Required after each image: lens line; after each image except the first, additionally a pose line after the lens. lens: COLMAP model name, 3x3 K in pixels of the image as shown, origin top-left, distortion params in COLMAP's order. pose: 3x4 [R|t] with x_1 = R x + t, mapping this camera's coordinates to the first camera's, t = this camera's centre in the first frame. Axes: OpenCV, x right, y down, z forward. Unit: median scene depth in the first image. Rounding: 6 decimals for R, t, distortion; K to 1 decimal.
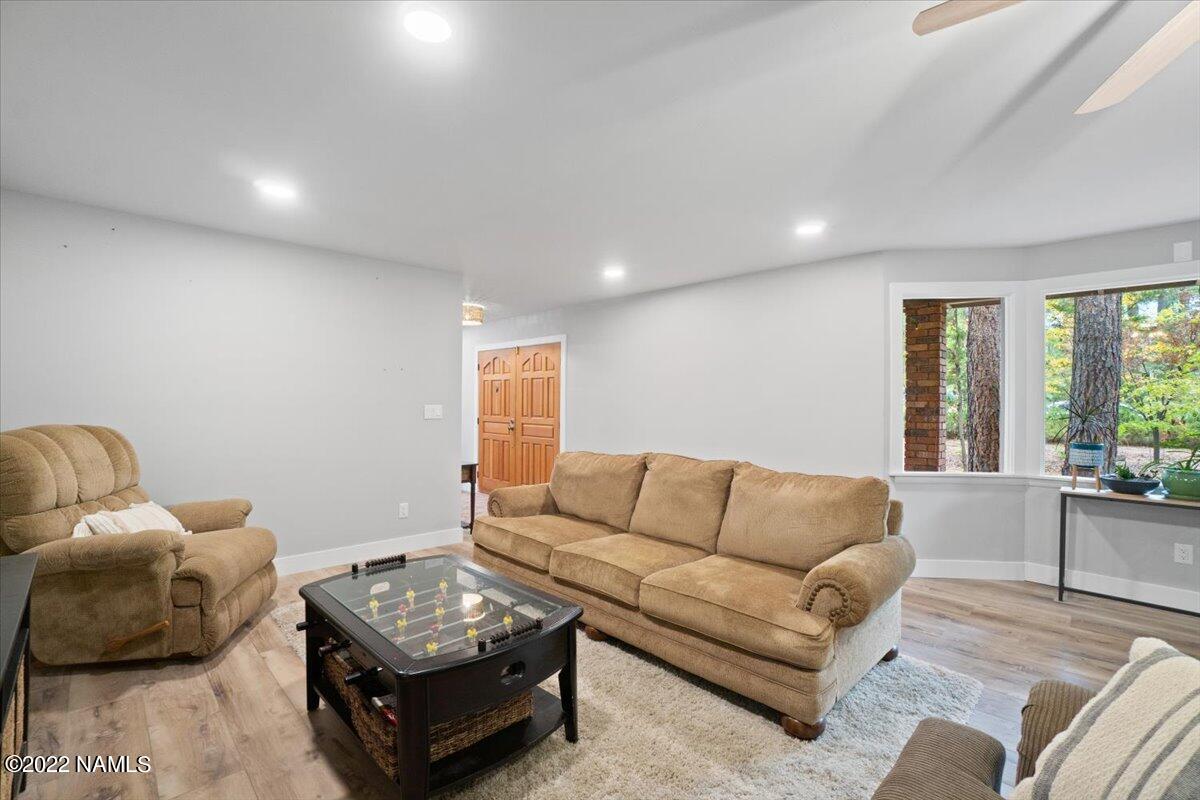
lens RADIAL K [[540.4, 0, 599.8], [0, 540.4, 404.7], [0, 0, 1]] dist [-0.003060, 0.000642]
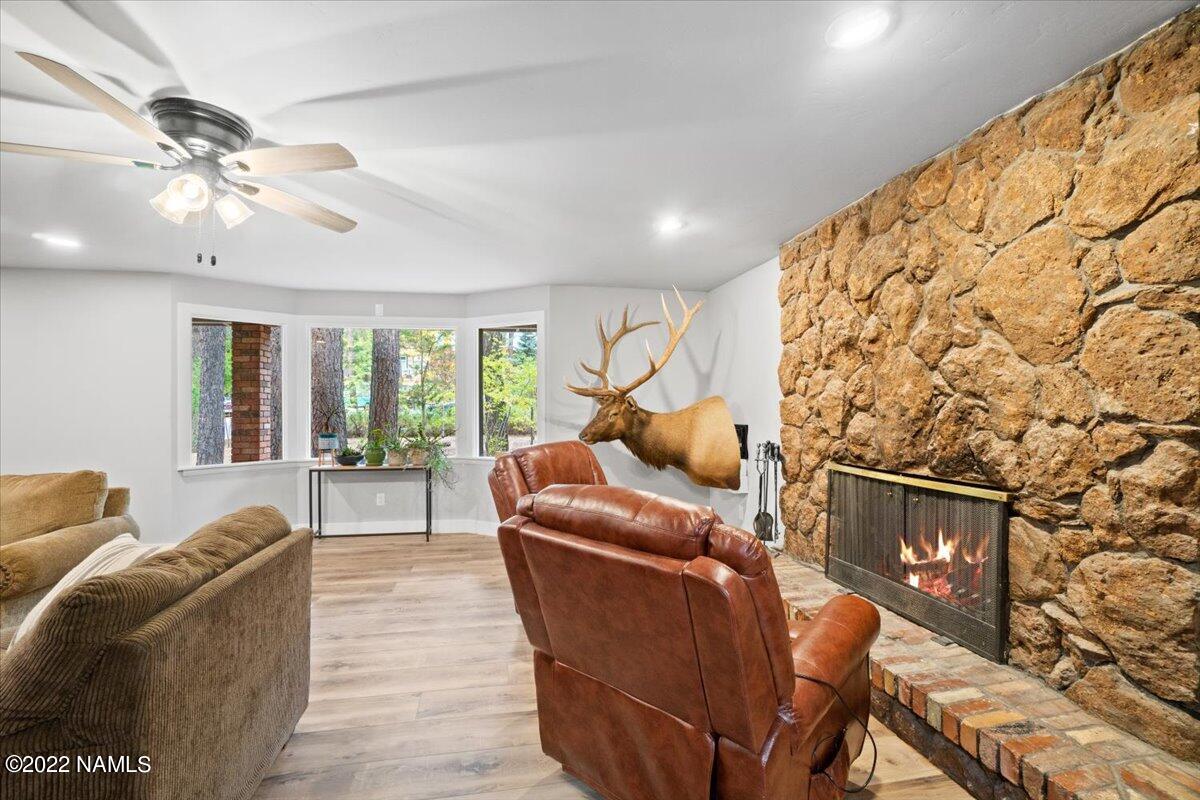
lens RADIAL K [[540.4, 0, 599.8], [0, 540.4, 404.7], [0, 0, 1]] dist [-0.003060, 0.000642]
pose [[0.587740, -0.006202, 0.809026, 0.155136], [0.011496, 0.999934, -0.000686, 0.002933], [-0.808968, 0.009704, 0.587772, -0.443415]]
